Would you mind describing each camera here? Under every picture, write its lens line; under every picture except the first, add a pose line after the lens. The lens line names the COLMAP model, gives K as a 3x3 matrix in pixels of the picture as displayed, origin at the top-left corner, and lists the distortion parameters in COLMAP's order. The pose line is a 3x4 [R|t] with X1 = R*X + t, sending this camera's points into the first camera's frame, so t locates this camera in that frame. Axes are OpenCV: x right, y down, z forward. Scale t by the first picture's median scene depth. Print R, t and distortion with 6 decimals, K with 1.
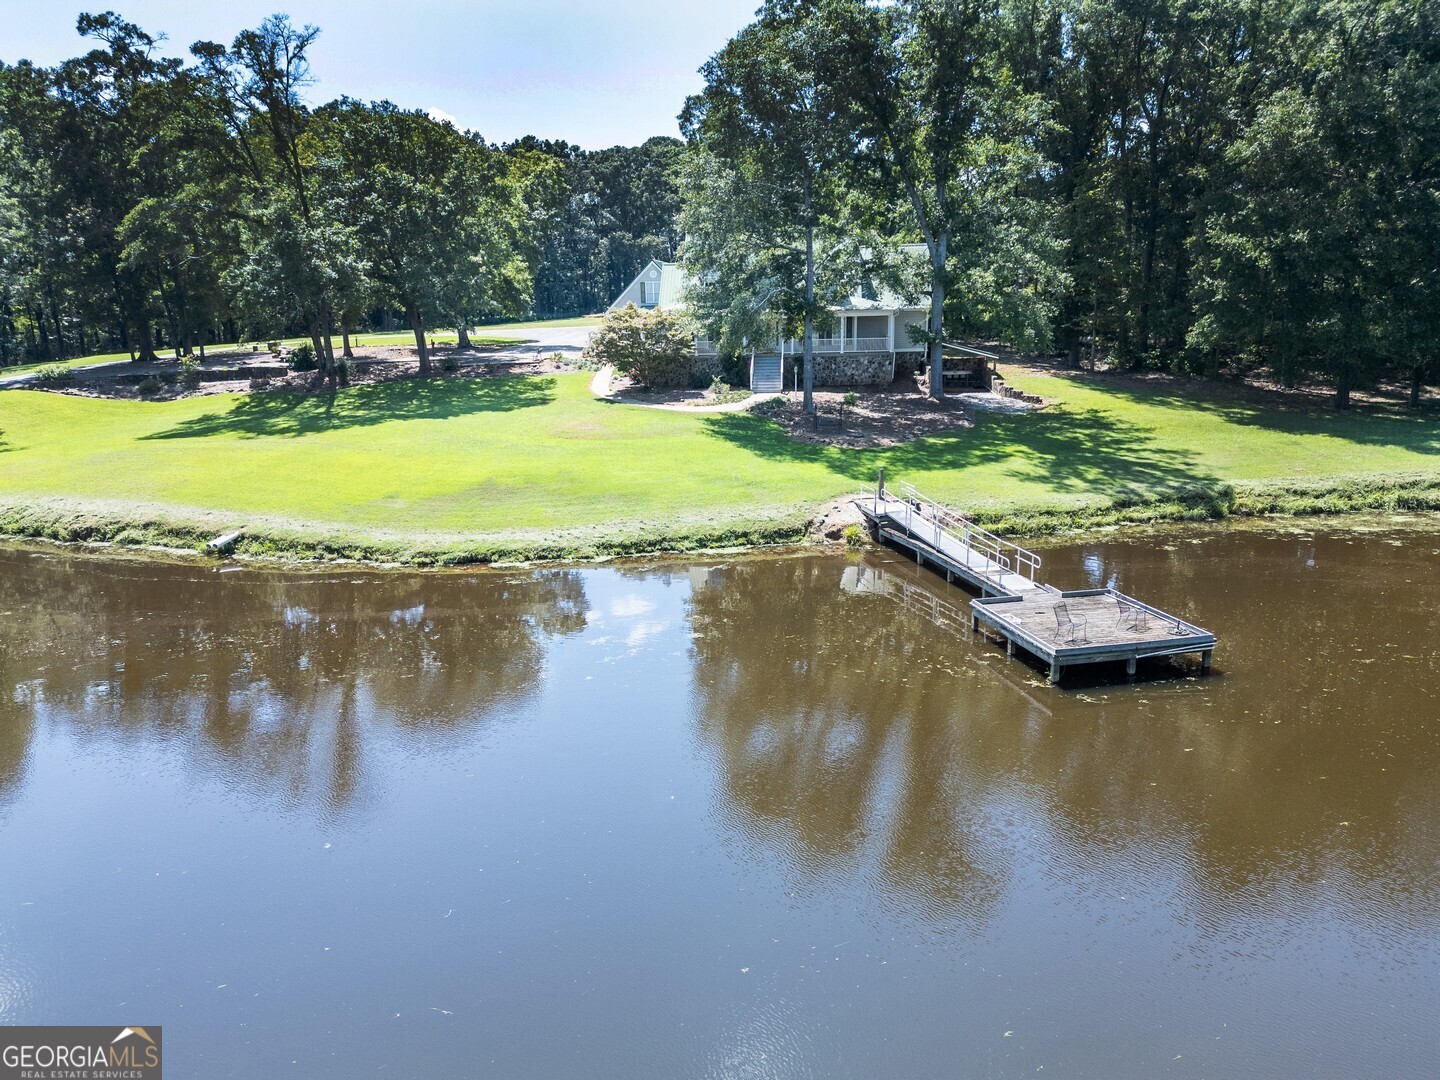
lens RADIAL K [[1061.2, 0, 716.6], [0, 1061.2, 543.8], [0, 0, 1]] dist [0.065294, -0.054306]
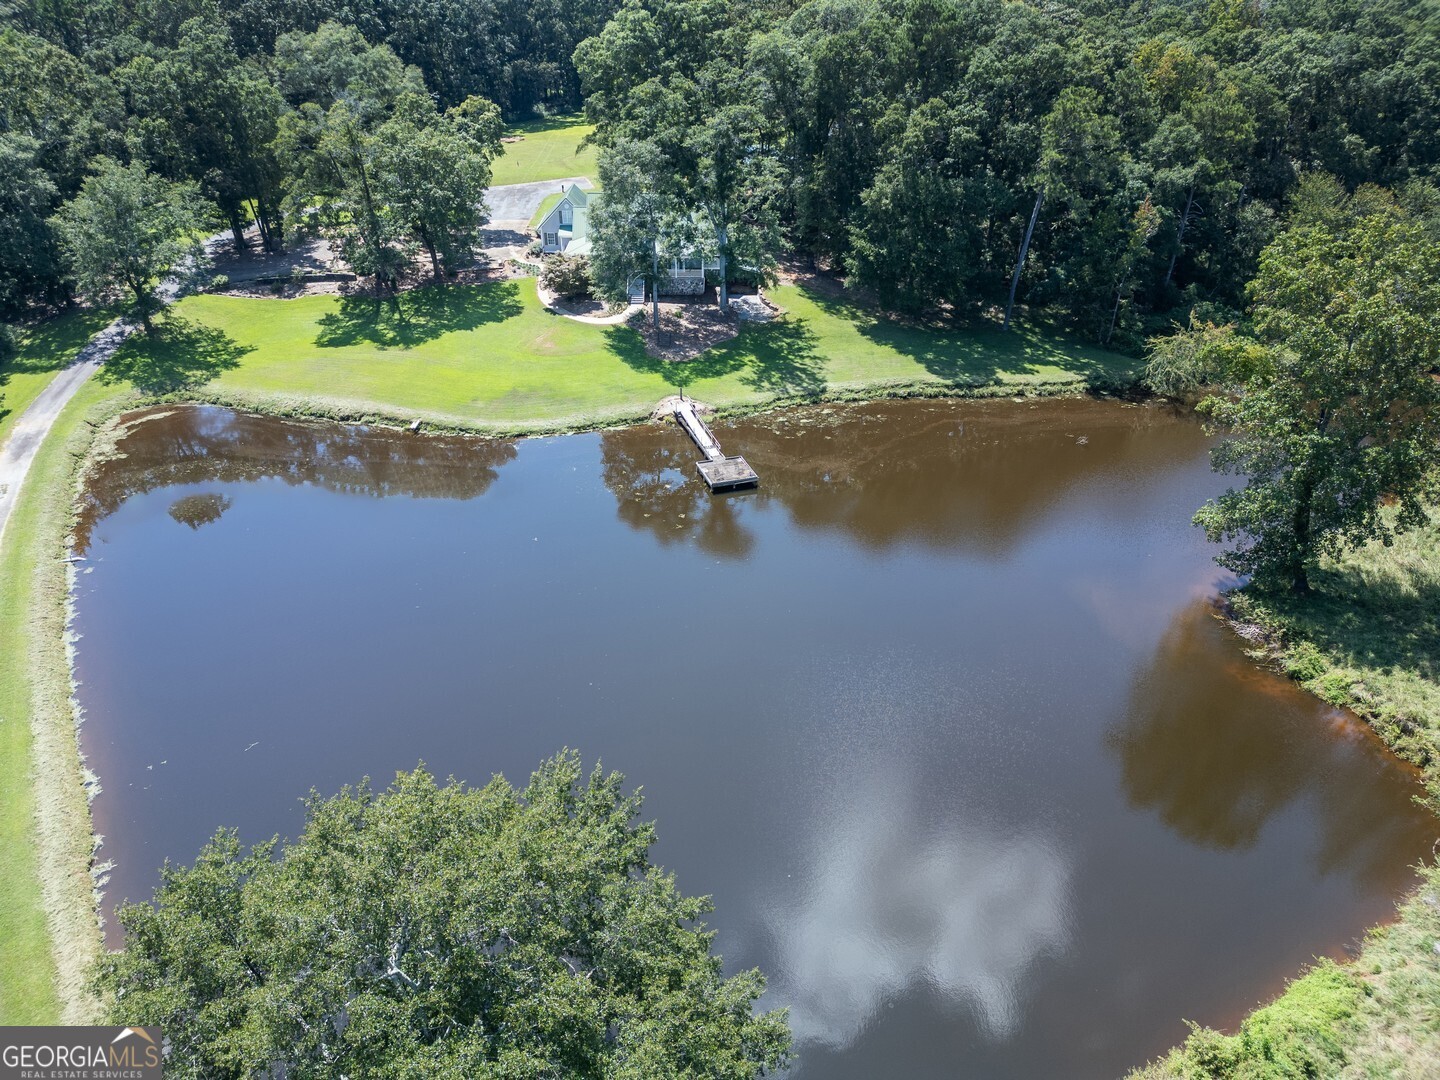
lens RADIAL K [[1061.2, 0, 717.0], [0, 1061.2, 546.9], [0, 0, 1]] dist [0.065294, -0.054306]
pose [[0.994602, -0.030235, 0.099260, -0.011419], [0.000060, 0.956772, 0.290840, -0.310793], [-0.103762, -0.289264, 0.951609, -1.037695]]
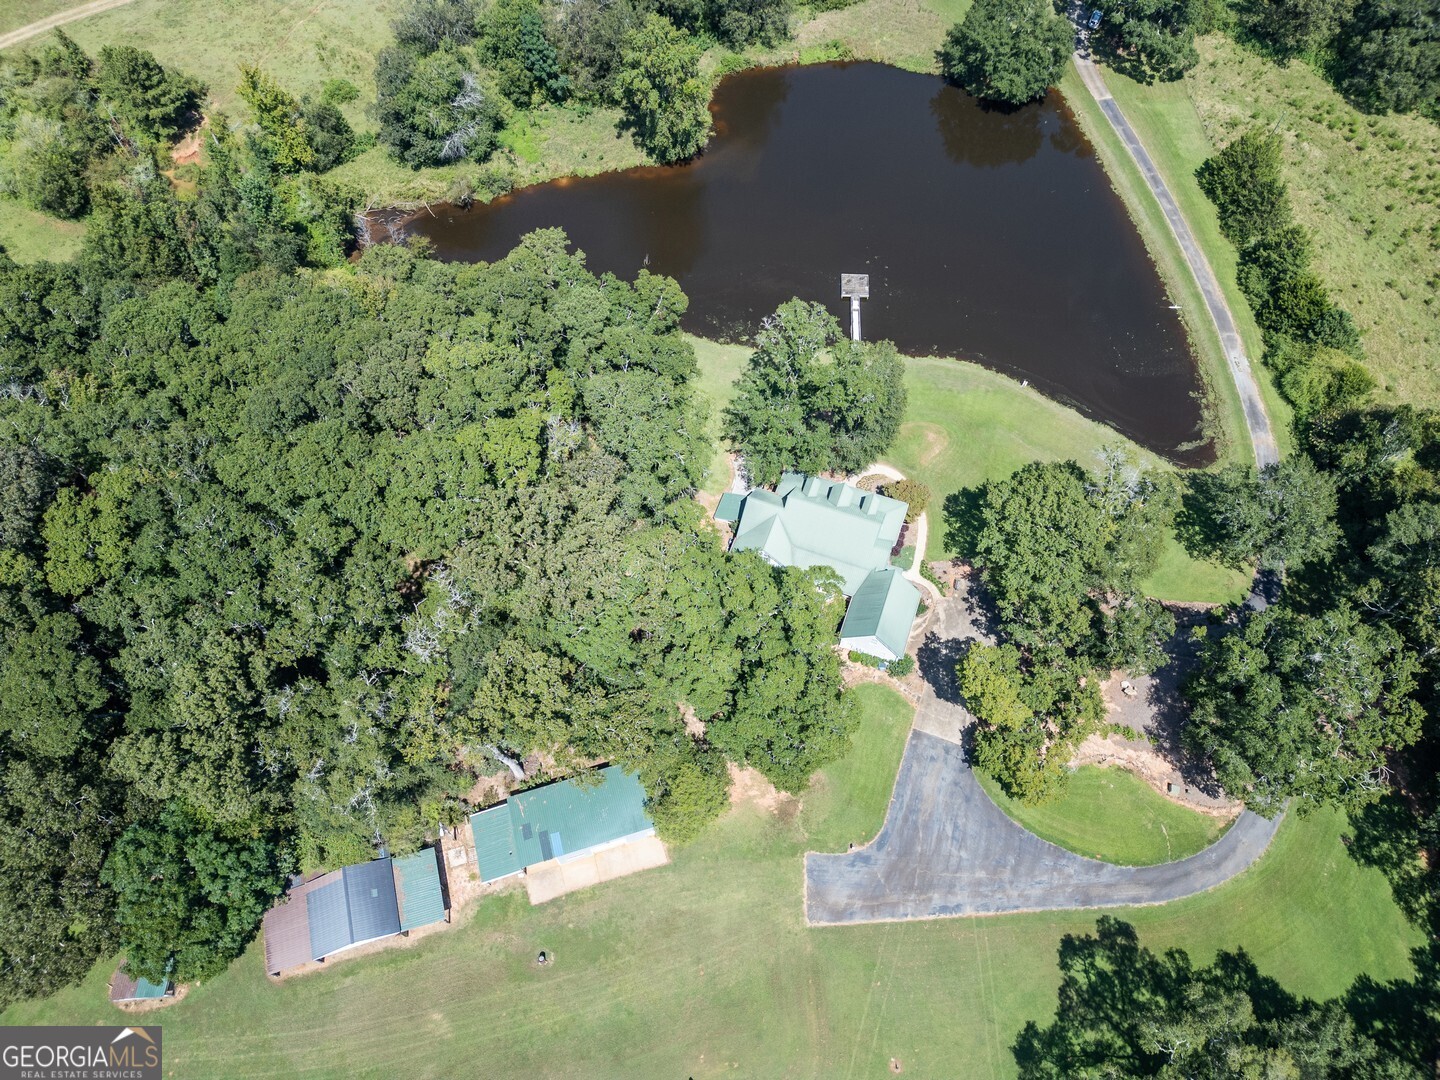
lens RADIAL K [[1061.2, 0, 718.0], [0, 1061.2, 540.8], [0, 0, 1]] dist [0.065294, -0.054306]
pose [[-0.967318, -0.221966, 0.122583, 0.016037], [0.039781, 0.344606, 0.937904, -2.456967], [-0.250426, 0.912128, -0.324513, 2.163209]]
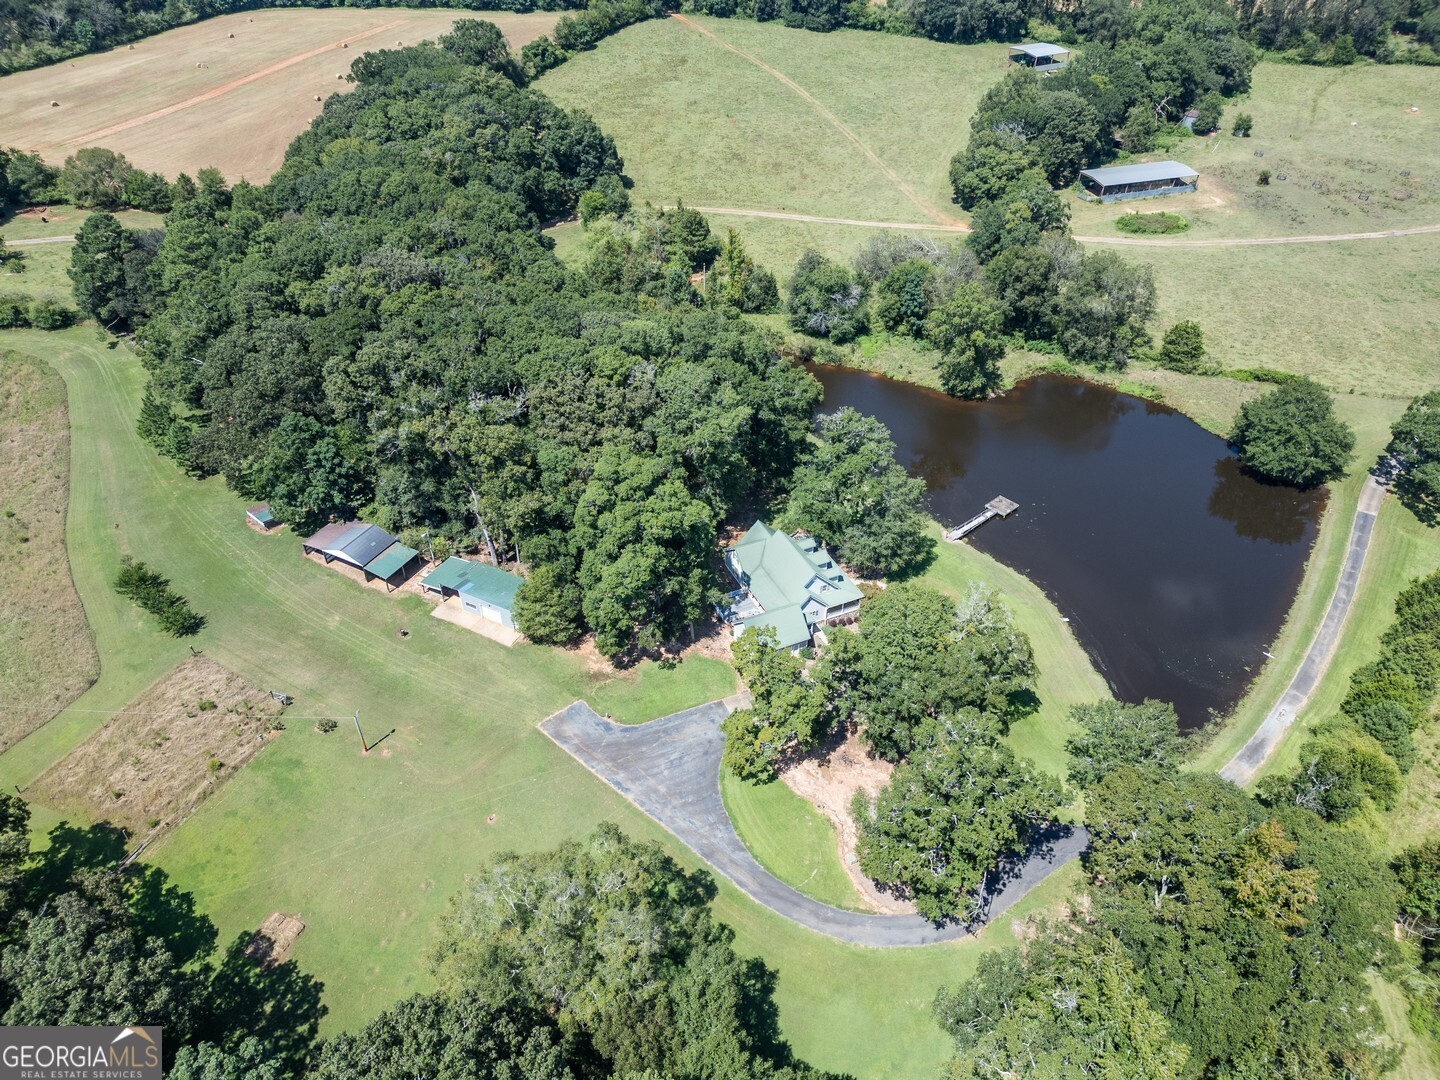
lens RADIAL K [[1061.2, 0, 719.6], [0, 1061.2, 538.1], [0, 0, 1]] dist [0.065294, -0.054306]
pose [[-0.495421, -0.516710, 0.698261, -1.829454], [0.167761, 0.731796, 0.660554, -2.296795], [-0.852299, 0.444393, -0.275863, 2.258301]]
